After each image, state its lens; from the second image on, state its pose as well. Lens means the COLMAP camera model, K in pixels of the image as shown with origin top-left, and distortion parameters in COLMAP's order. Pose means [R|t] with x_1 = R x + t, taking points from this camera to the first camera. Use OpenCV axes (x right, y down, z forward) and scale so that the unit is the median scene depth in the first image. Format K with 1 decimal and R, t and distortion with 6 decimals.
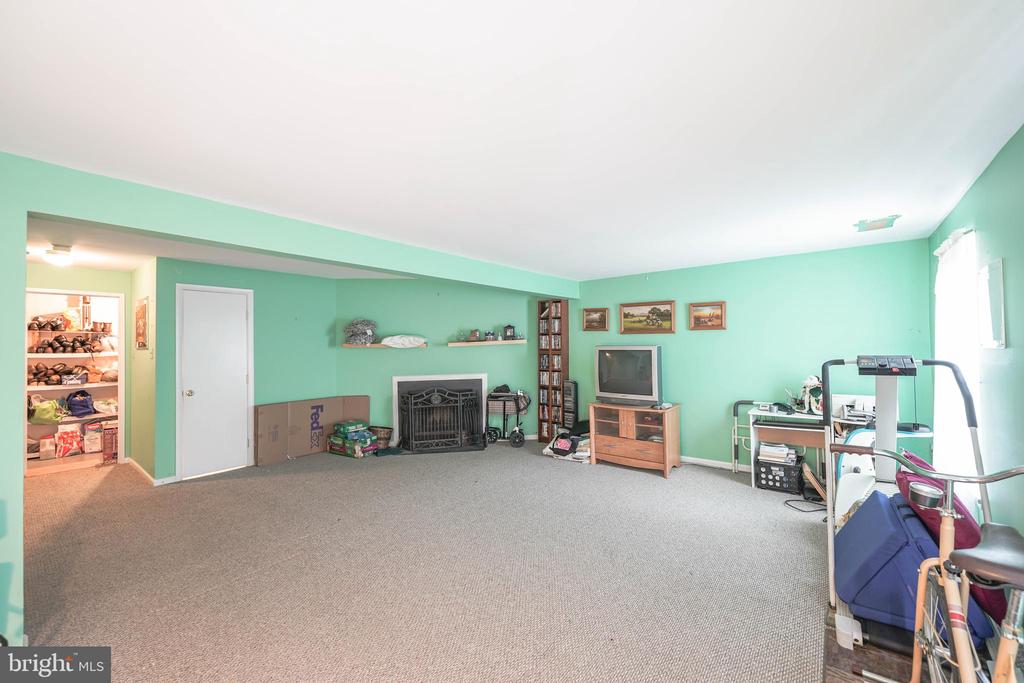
lens RADIAL K [[403.6, 0, 512.0], [0, 403.6, 341.5], [0, 0, 1]] dist [0.000461, -0.000017]
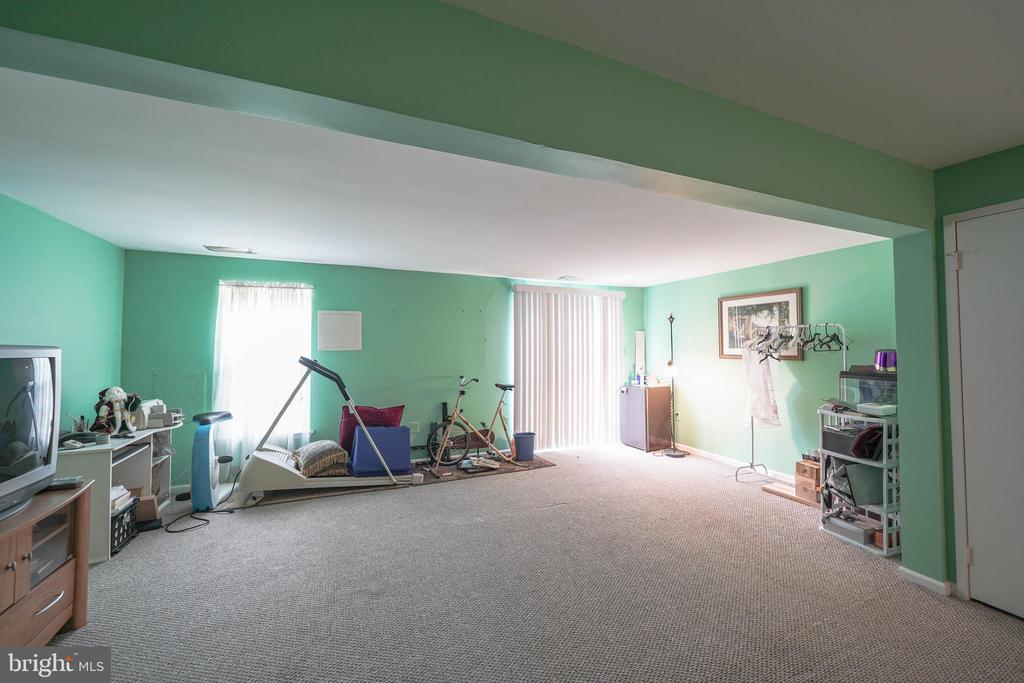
lens RADIAL K [[403.6, 0, 512.0], [0, 403.6, 341.5], [0, 0, 1]] dist [0.000461, -0.000017]
pose [[-0.883684, 0.021890, 0.467572, -0.248296], [0.006849, 0.999404, -0.033843, 0.020190], [-0.468034, -0.026704, -0.883307, 1.014629]]
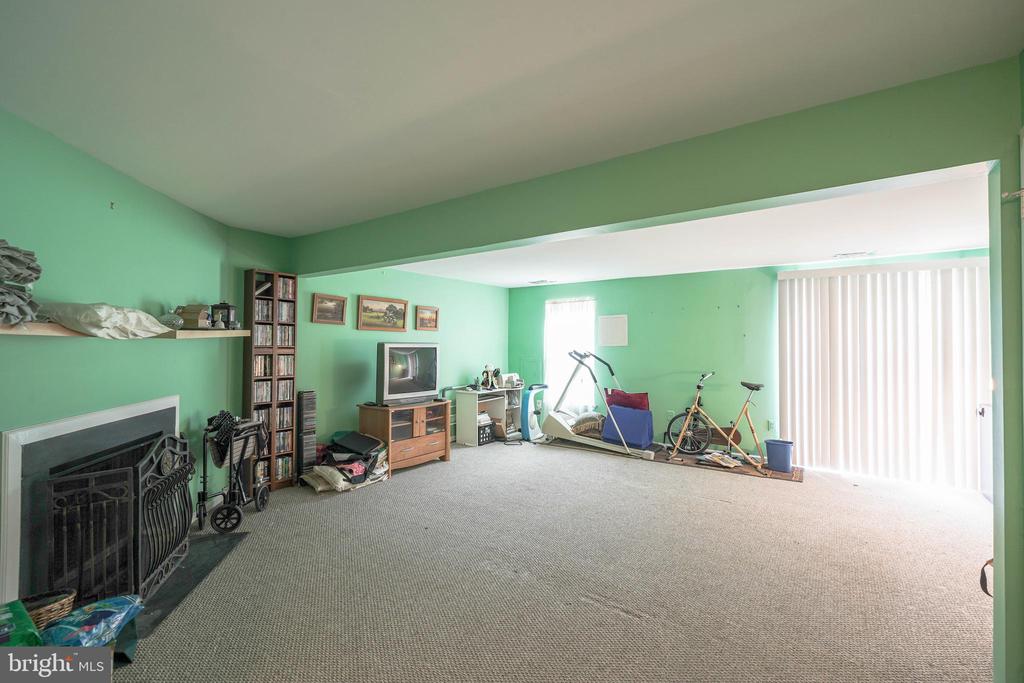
lens RADIAL K [[462.1, 0, 512.0], [0, 462.1, 341.5], [0, 0, 1]] dist [-0.000530, -0.000136]
pose [[-0.040041, 0.017966, 0.999036, -0.782368], [-0.013245, 0.999741, -0.018509, 0.022627], [-0.999110, -0.013973, -0.039793, 0.746799]]
